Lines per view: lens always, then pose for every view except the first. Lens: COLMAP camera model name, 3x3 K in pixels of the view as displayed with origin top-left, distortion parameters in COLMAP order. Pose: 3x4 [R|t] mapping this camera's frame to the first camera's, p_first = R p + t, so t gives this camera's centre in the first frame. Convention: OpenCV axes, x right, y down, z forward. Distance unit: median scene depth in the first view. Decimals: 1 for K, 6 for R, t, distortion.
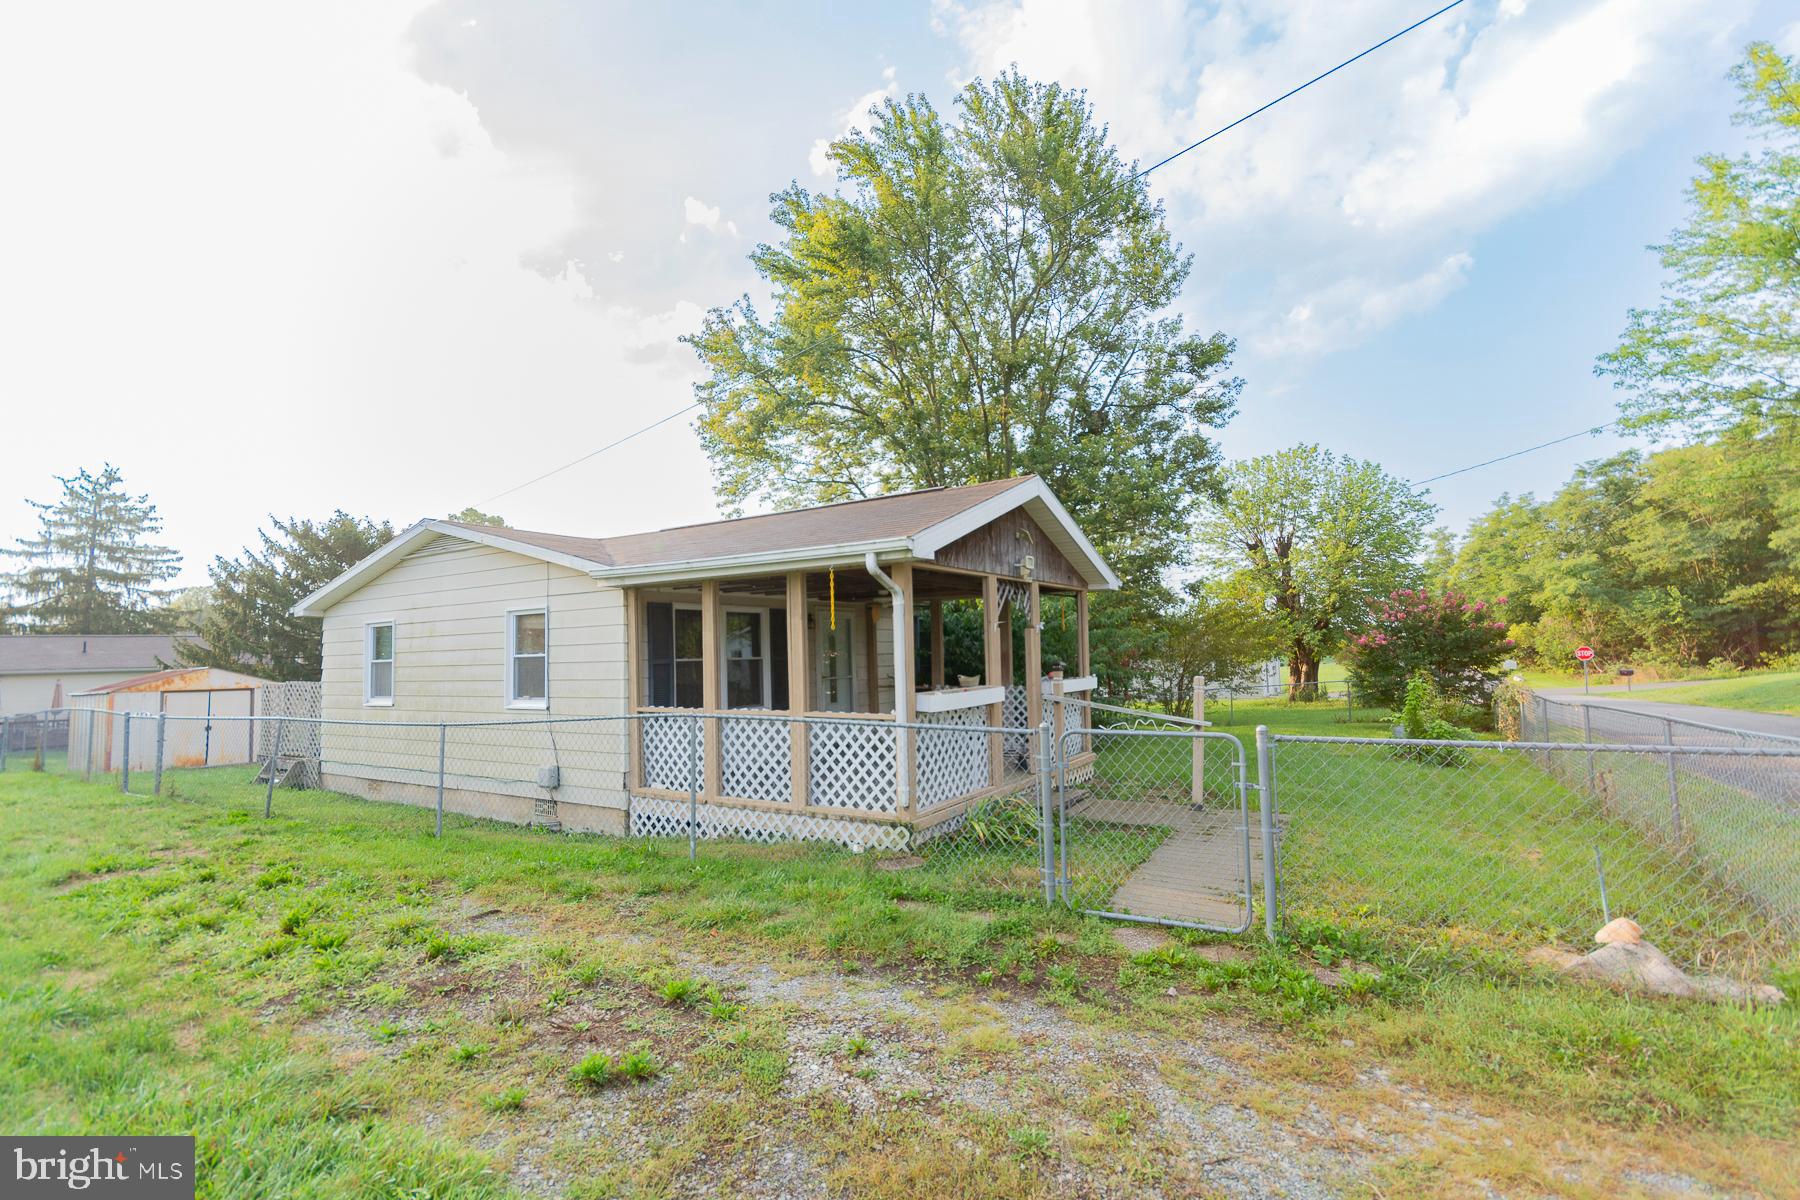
lens RADIAL K [[789.7, 0, 896.4], [0, 789.7, 601.5], [0, 0, 1]] dist [0.003211, -0.002170]
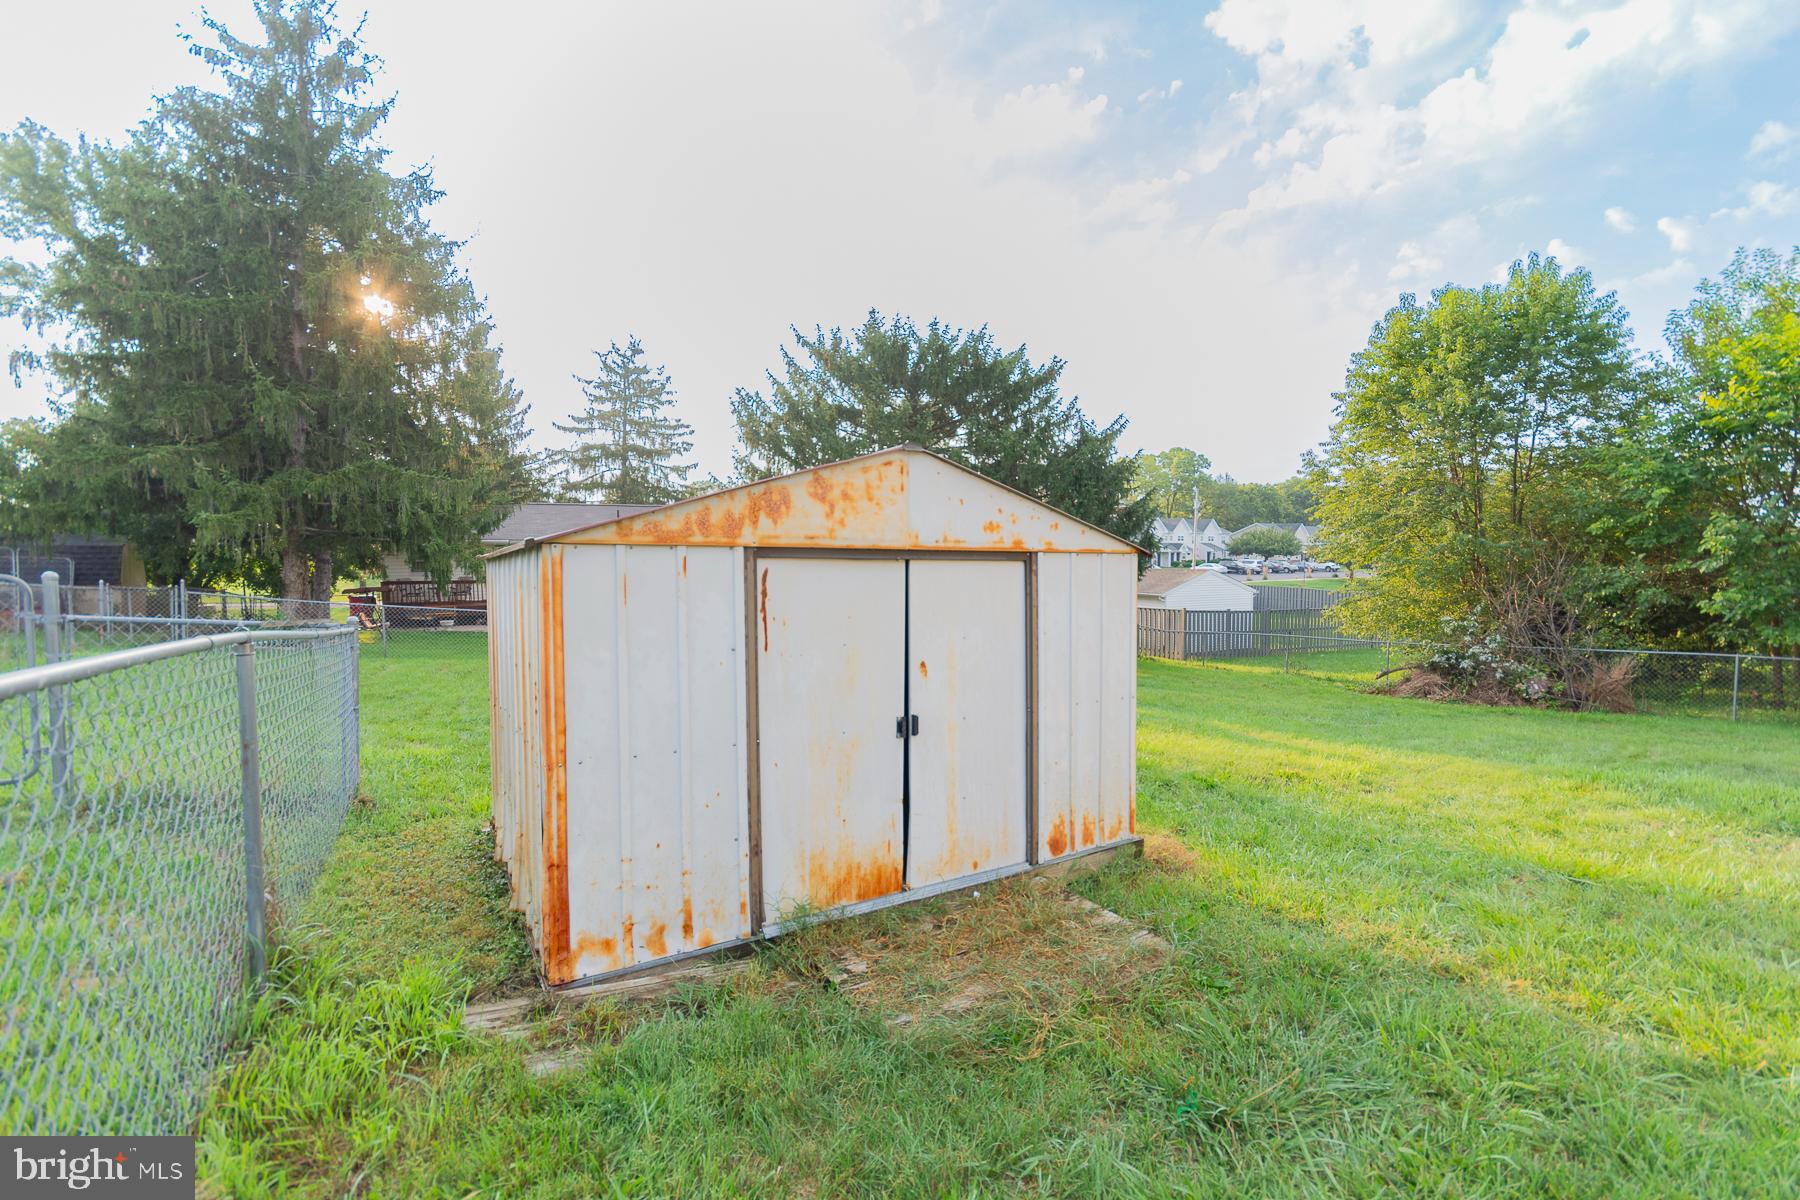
lens RADIAL K [[789.7, 0, 895.8], [0, 789.7, 594.8], [0, 0, 1]] dist [0.003211, -0.002170]
pose [[0.886783, 0.045680, -0.459923, -0.248870], [0.011297, 0.992664, 0.120375, 0.031403], [0.462048, -0.111942, 0.879762, 0.260458]]
